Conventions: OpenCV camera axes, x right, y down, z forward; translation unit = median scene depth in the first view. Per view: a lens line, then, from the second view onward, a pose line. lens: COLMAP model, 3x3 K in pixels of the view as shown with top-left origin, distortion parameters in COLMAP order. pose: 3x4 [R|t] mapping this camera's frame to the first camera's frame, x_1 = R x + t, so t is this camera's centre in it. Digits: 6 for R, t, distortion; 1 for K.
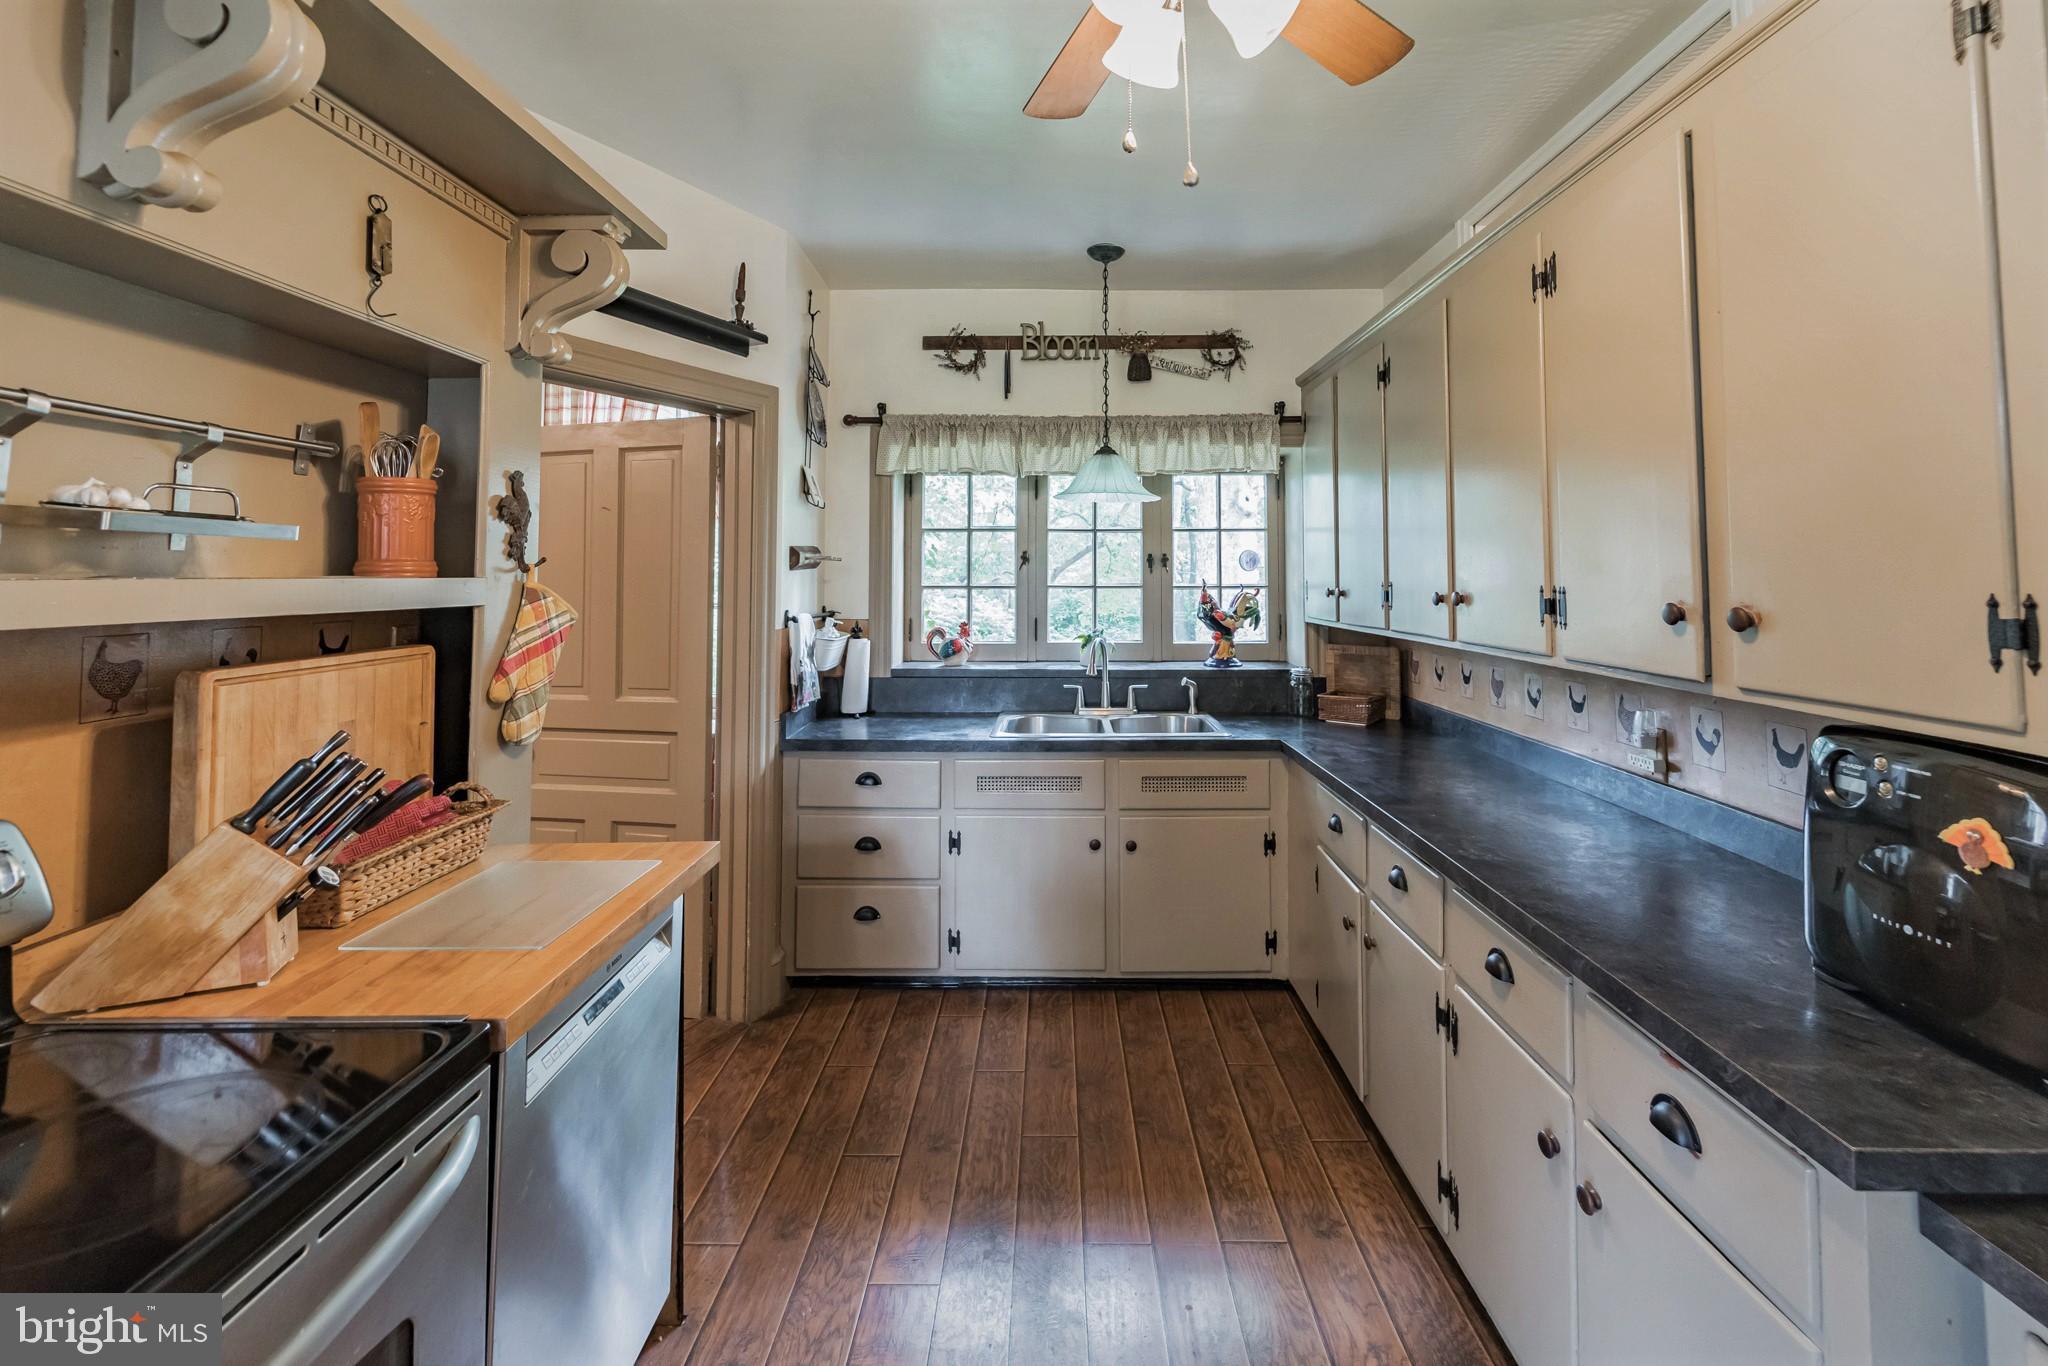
lens RADIAL K [[863.5, 0, 1057.7], [0, 863.5, 548.1], [0, 0, 1]] dist [-0.002615, -0.000232]
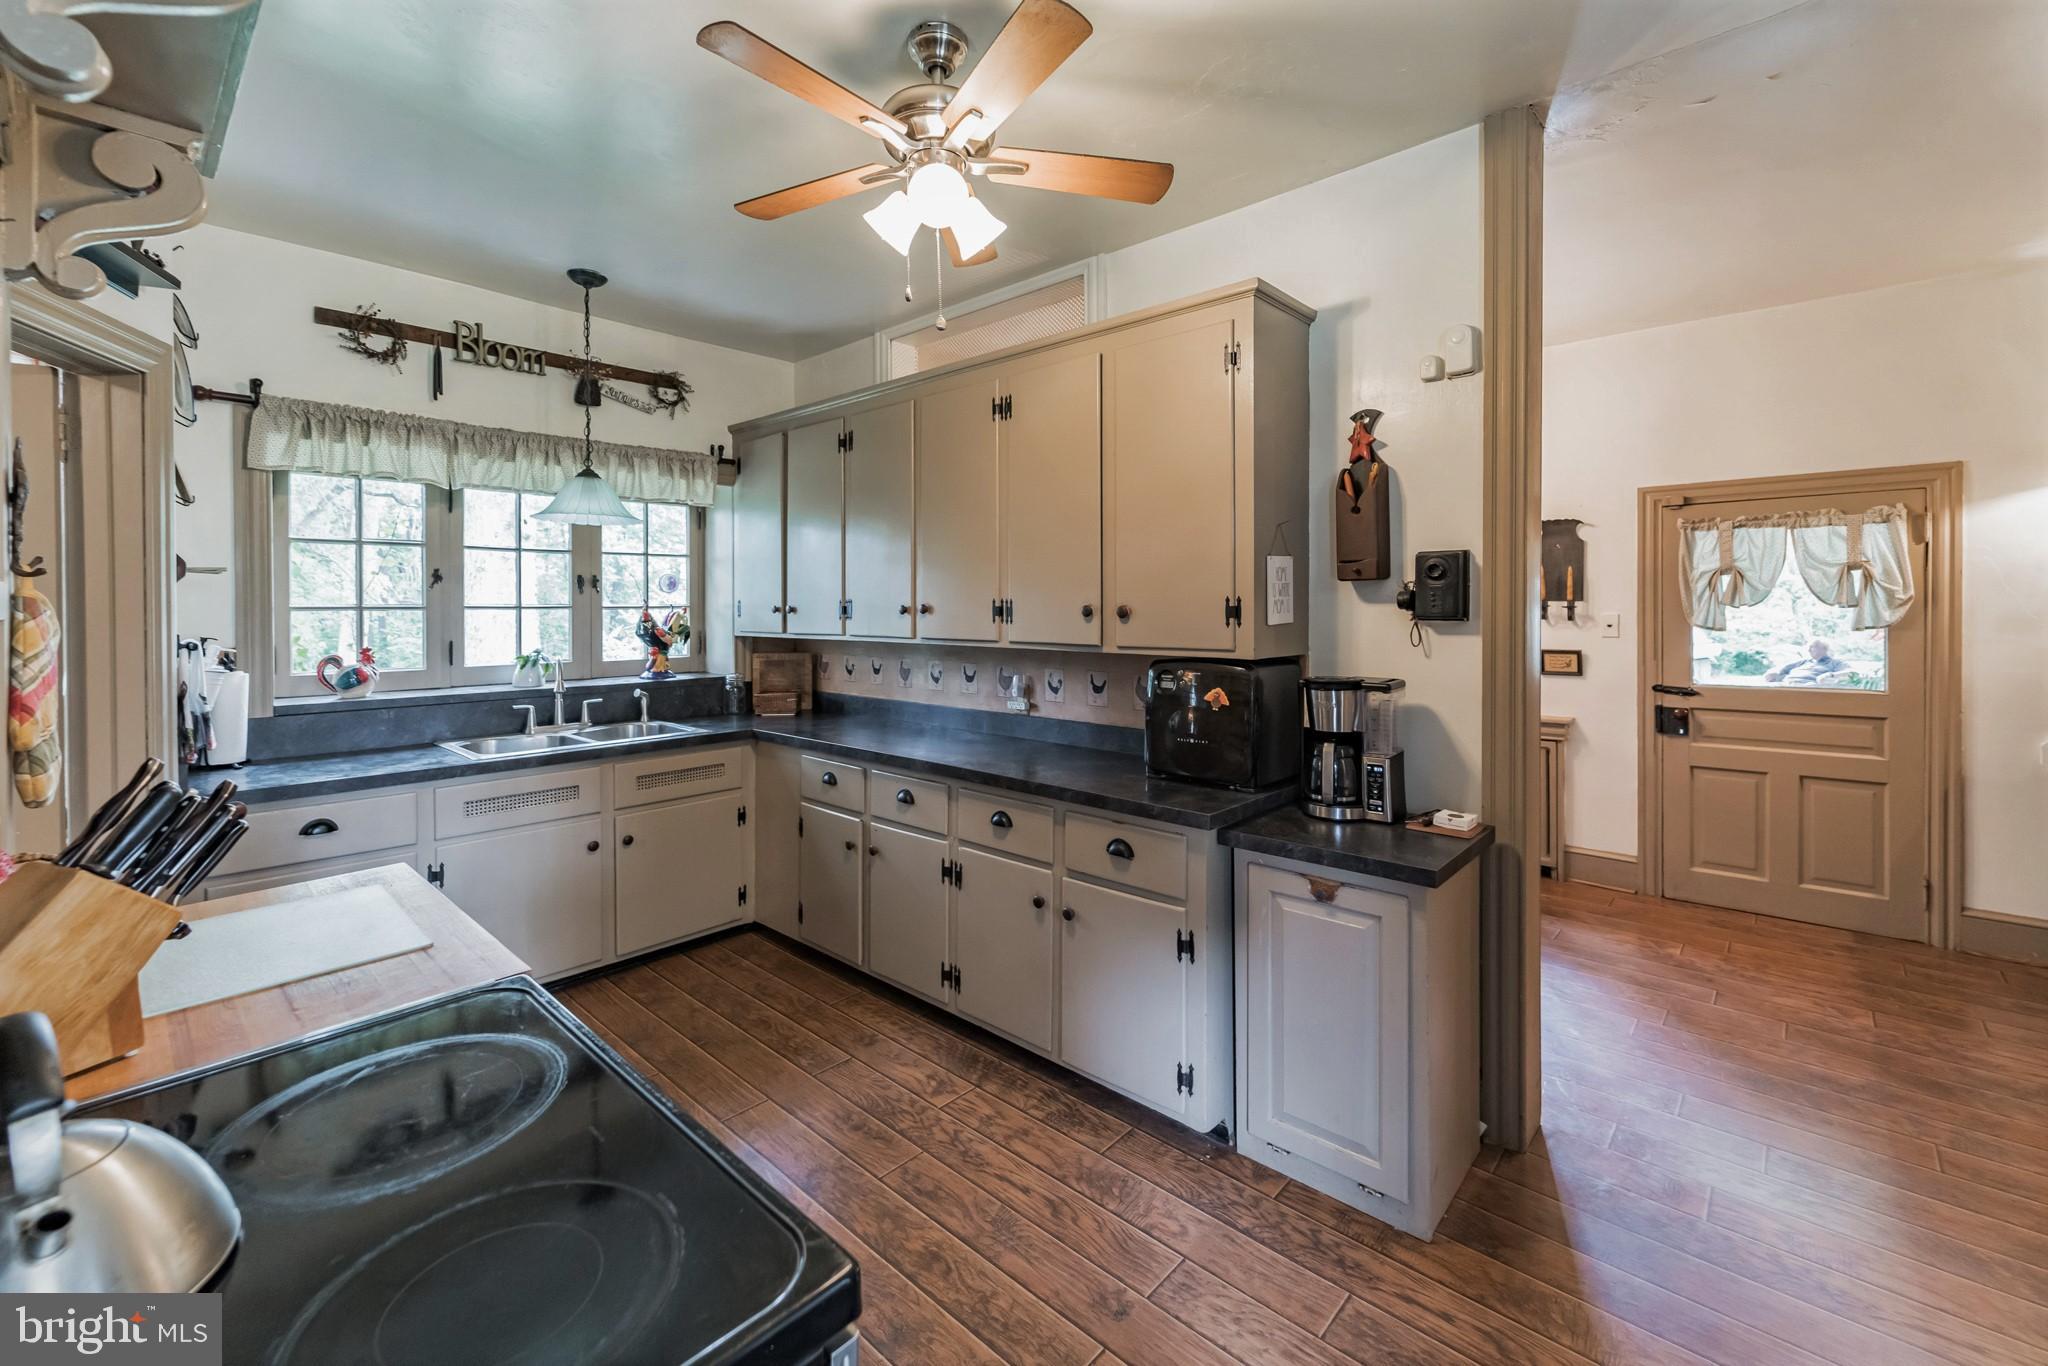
lens RADIAL K [[848.8, 0, 995.6], [0, 848.8, 631.6], [0, 0, 1]] dist [0.000447, 0.000078]
pose [[0.689589, -0.024192, 0.723797, -0.337678], [-0.021870, 0.998290, 0.054203, 0.010156], [-0.723871, -0.053207, 0.687881, -0.062082]]
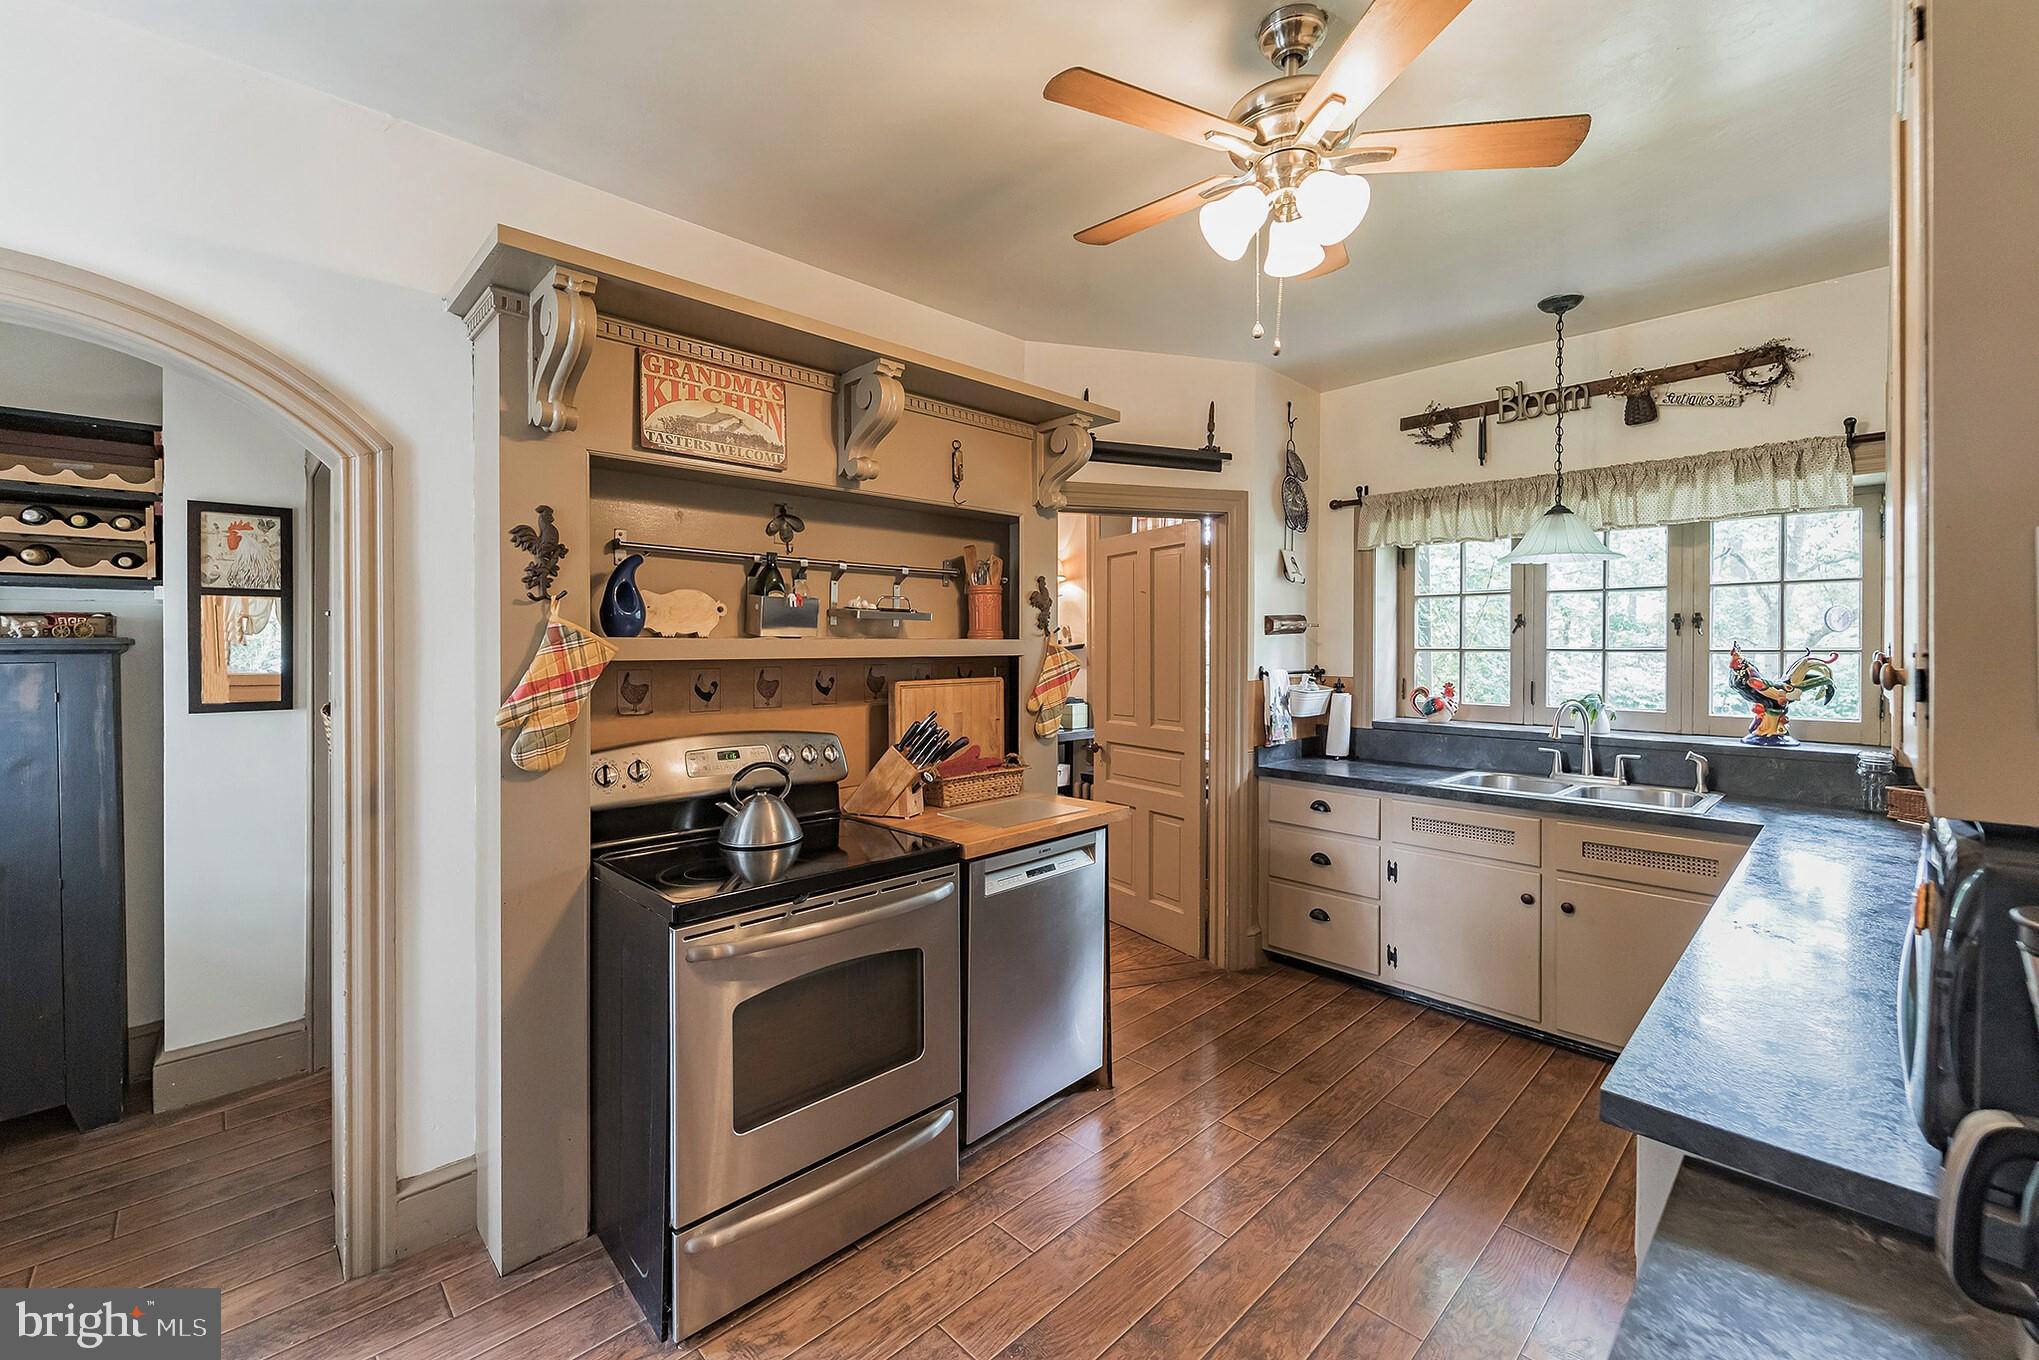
lens RADIAL K [[840.8, 0, 1024.0], [0, 840.8, 670.7], [0, 0, 1]] dist [-0.000372, -0.000051]
pose [[0.696677, 0.022715, -0.717025, 0.310967], [0.023711, 0.998223, 0.054661, 0.002505], [0.716993, -0.055083, 0.694901, -0.103508]]
